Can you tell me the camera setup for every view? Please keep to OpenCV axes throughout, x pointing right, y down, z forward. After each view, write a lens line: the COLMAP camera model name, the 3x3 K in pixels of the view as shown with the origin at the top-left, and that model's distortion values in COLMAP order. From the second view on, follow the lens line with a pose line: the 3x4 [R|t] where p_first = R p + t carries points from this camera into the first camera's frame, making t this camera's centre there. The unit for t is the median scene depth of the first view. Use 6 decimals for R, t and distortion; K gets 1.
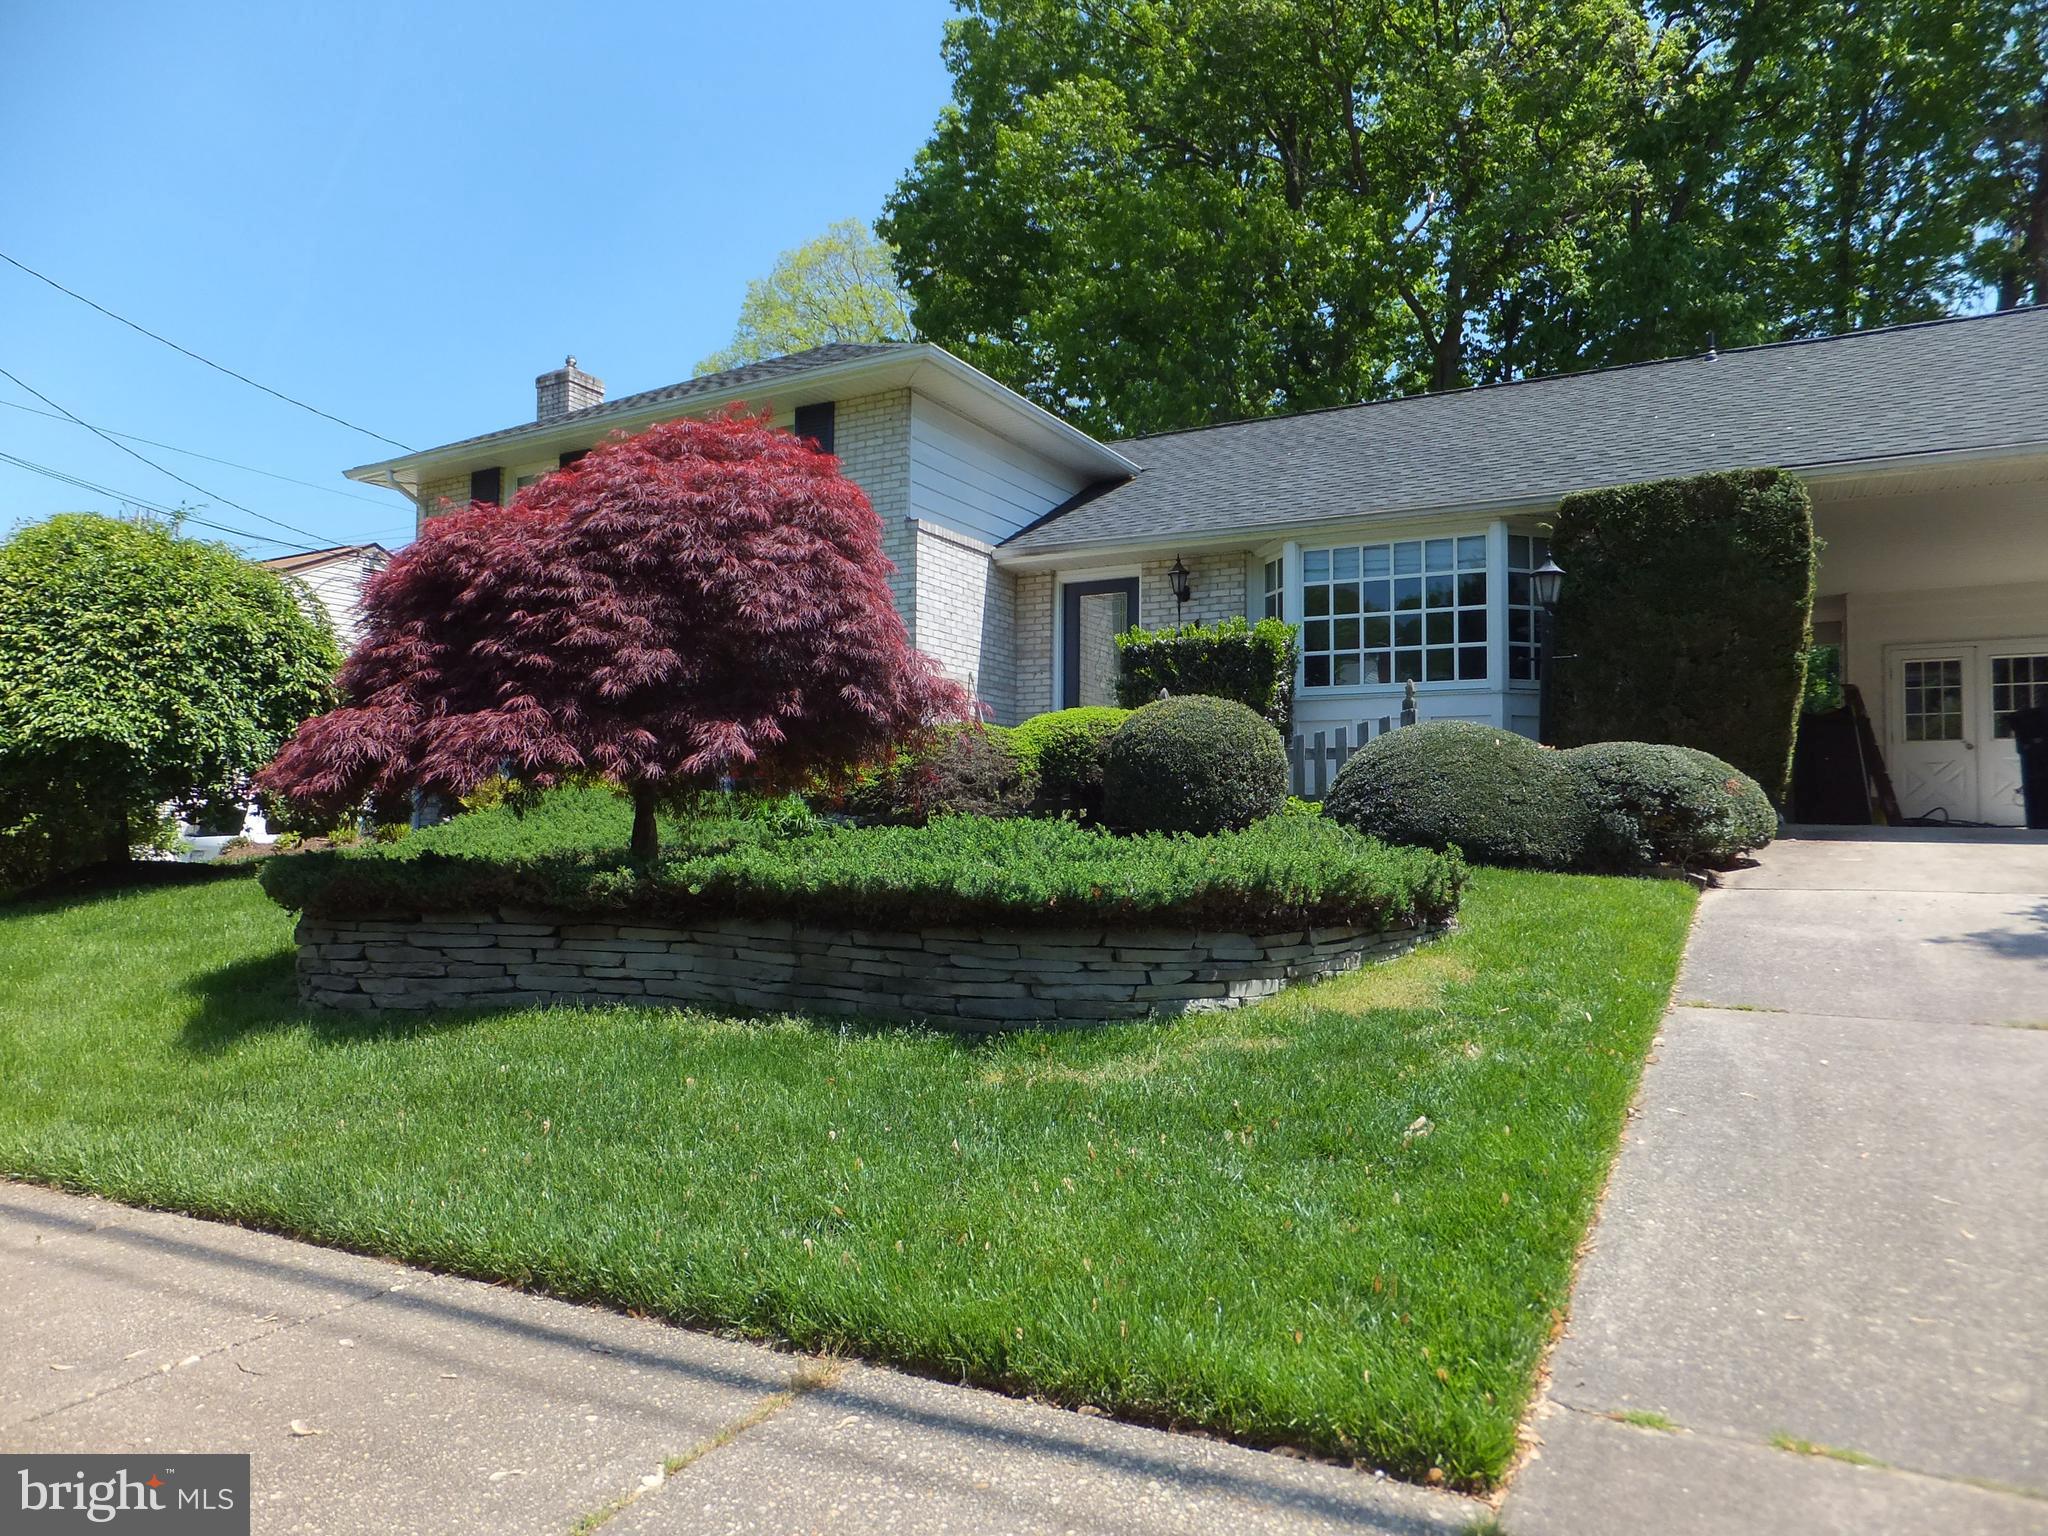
lens RADIAL K [[1348.8, 0, 1029.0], [0, 1348.8, 766.1], [0, 0, 1]] dist [-0.012441, 0.007204]
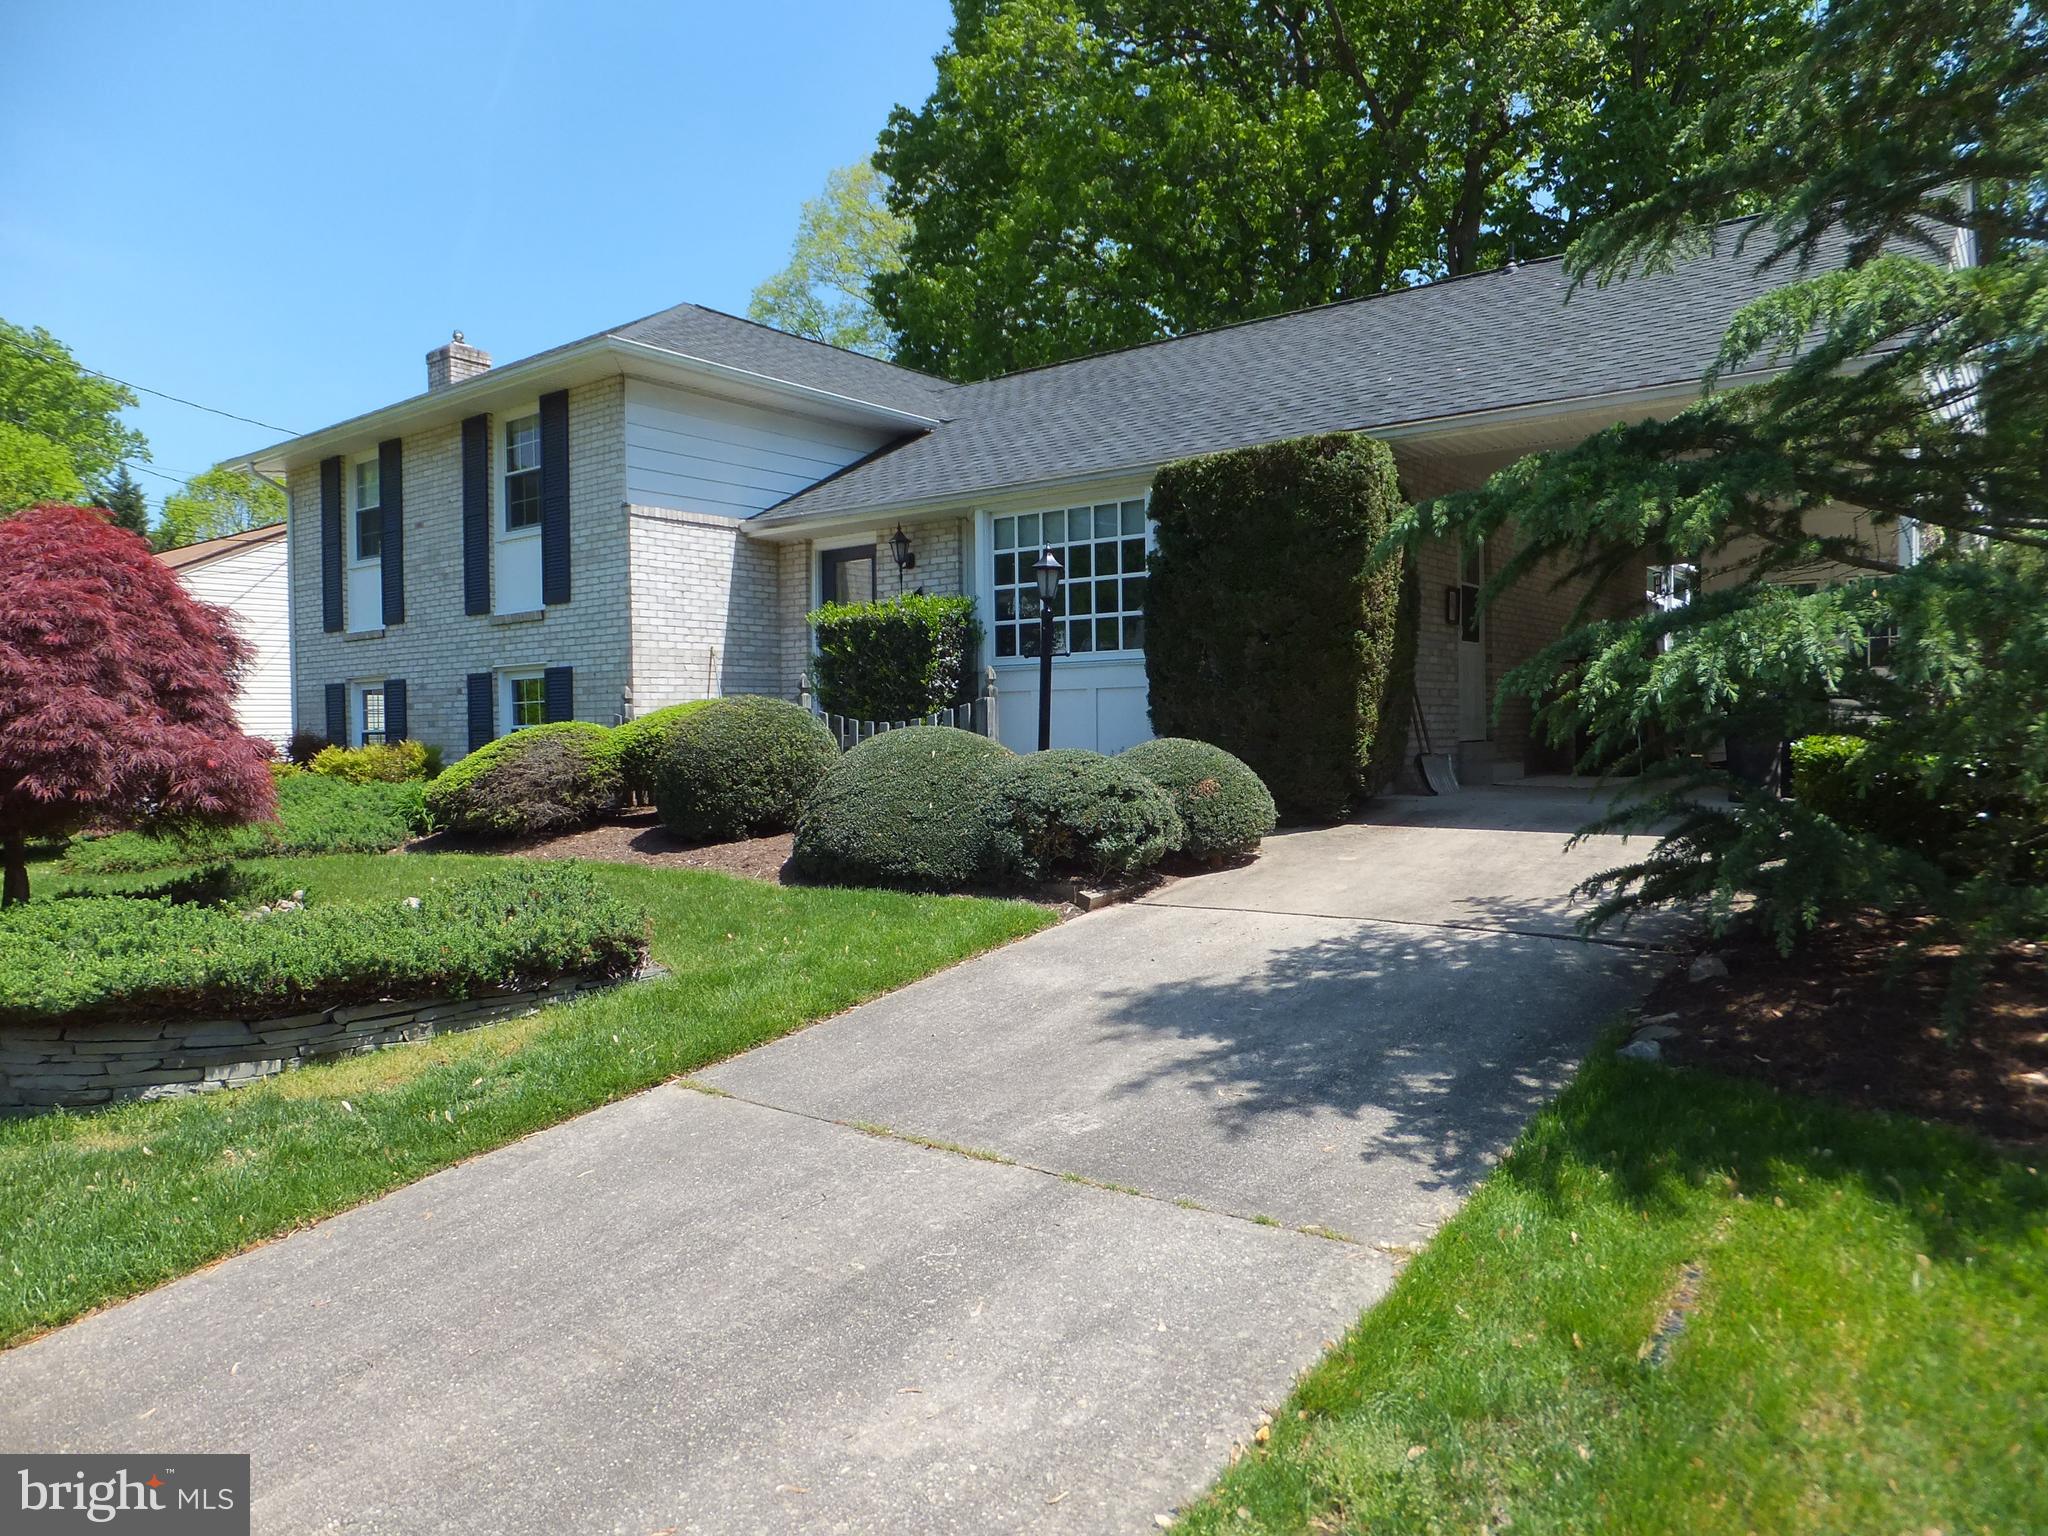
lens RADIAL K [[1349.9, 0, 1021.2], [0, 1349.9, 756.4], [0, 0, 1]] dist [-0.003298, -0.000204]
pose [[0.988312, -0.022354, -0.150794, 0.488777], [0.033514, 0.996850, 0.071881, -0.074485], [0.148712, -0.076094, 0.985948, 0.018102]]
